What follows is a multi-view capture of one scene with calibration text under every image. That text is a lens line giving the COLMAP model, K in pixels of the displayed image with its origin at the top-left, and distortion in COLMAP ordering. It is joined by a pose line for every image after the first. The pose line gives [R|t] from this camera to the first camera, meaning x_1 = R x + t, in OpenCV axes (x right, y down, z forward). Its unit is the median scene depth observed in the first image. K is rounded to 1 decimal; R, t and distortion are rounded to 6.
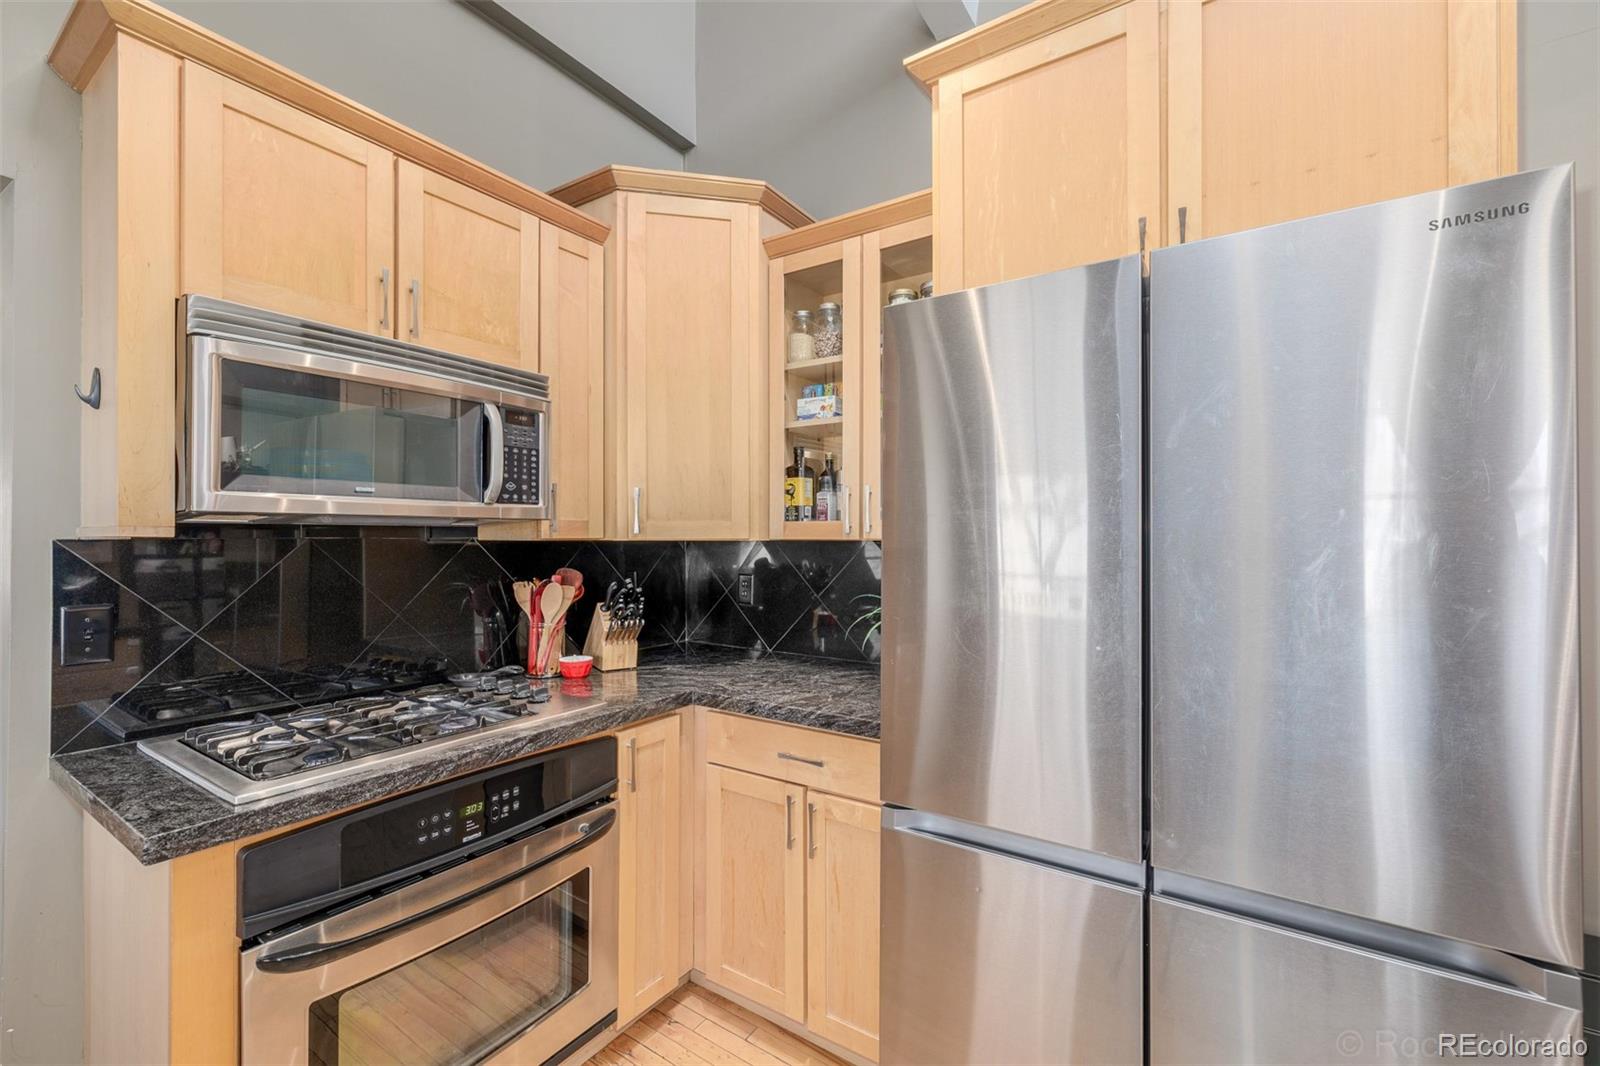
lens RADIAL K [[673.6, 0, 841.5], [0, 673.6, 540.0], [0, 0, 1]] dist [-0.000575, -0.000161]
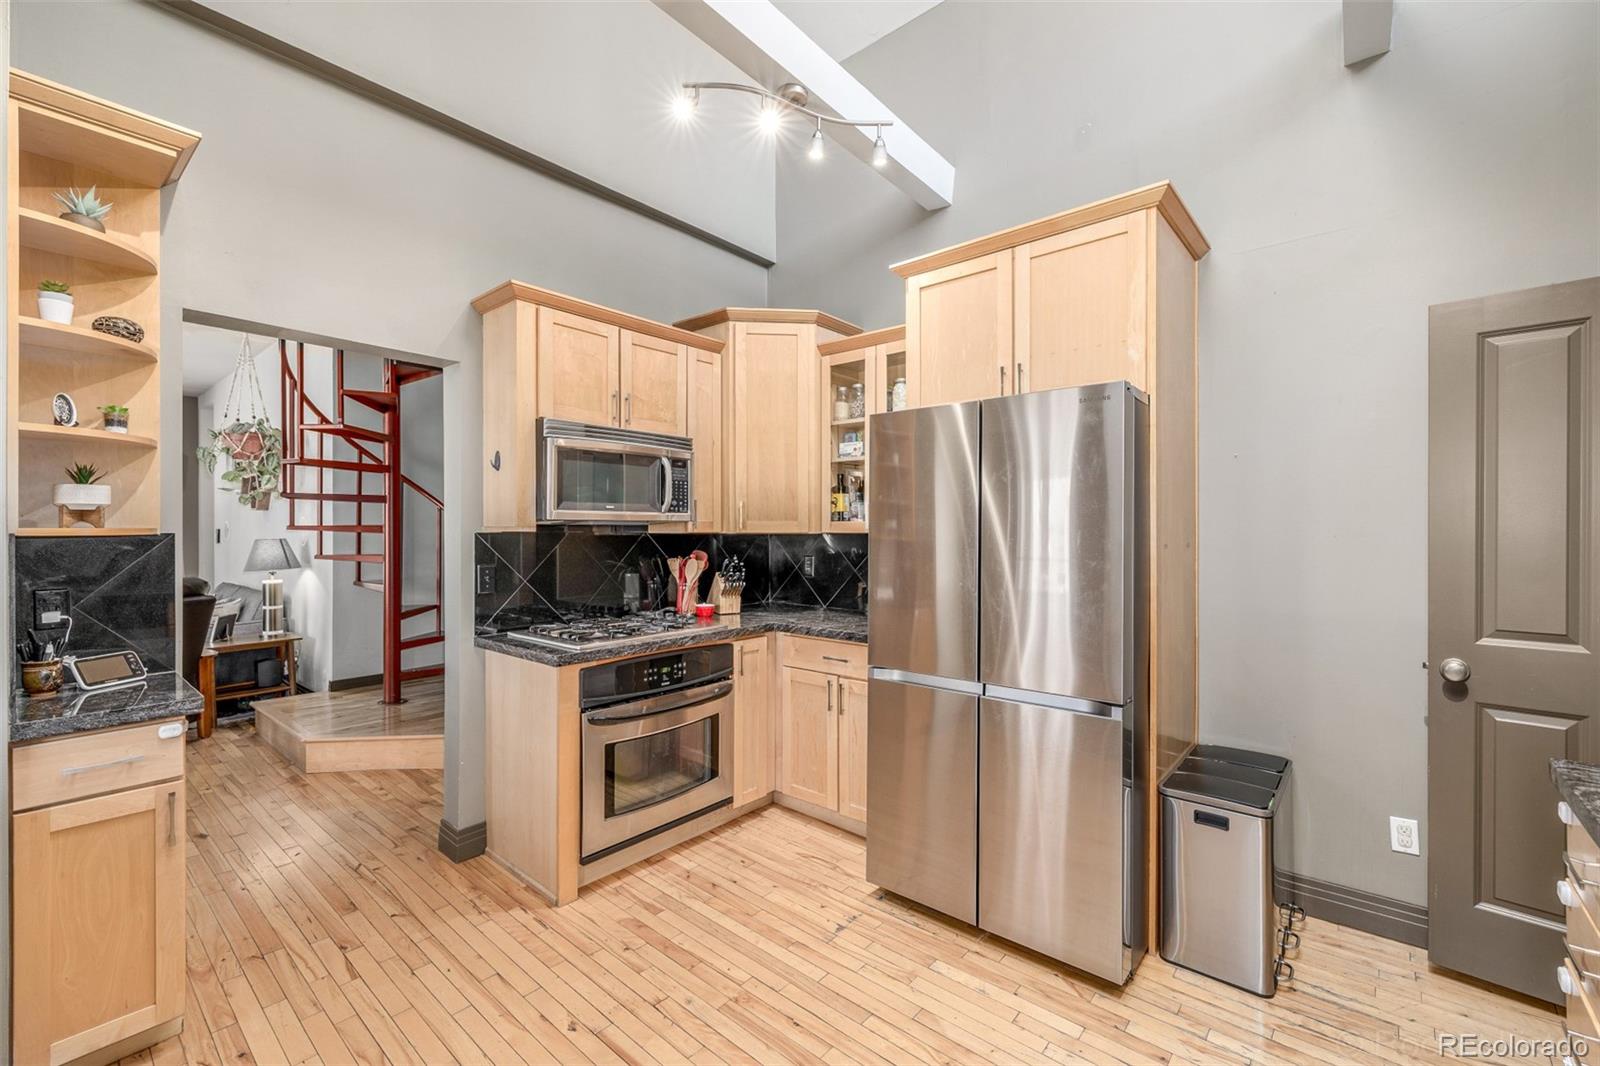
lens RADIAL K [[673.6, 0, 800.8], [0, 673.6, 533.8], [0, 0, 1]] dist [-0.000575, -0.000161]
pose [[0.984789, -0.000733, -0.173753, 0.139264], [0.000651, 1.000000, -0.000529, 0.002850], [0.173753, 0.000408, 0.984789, -0.659823]]
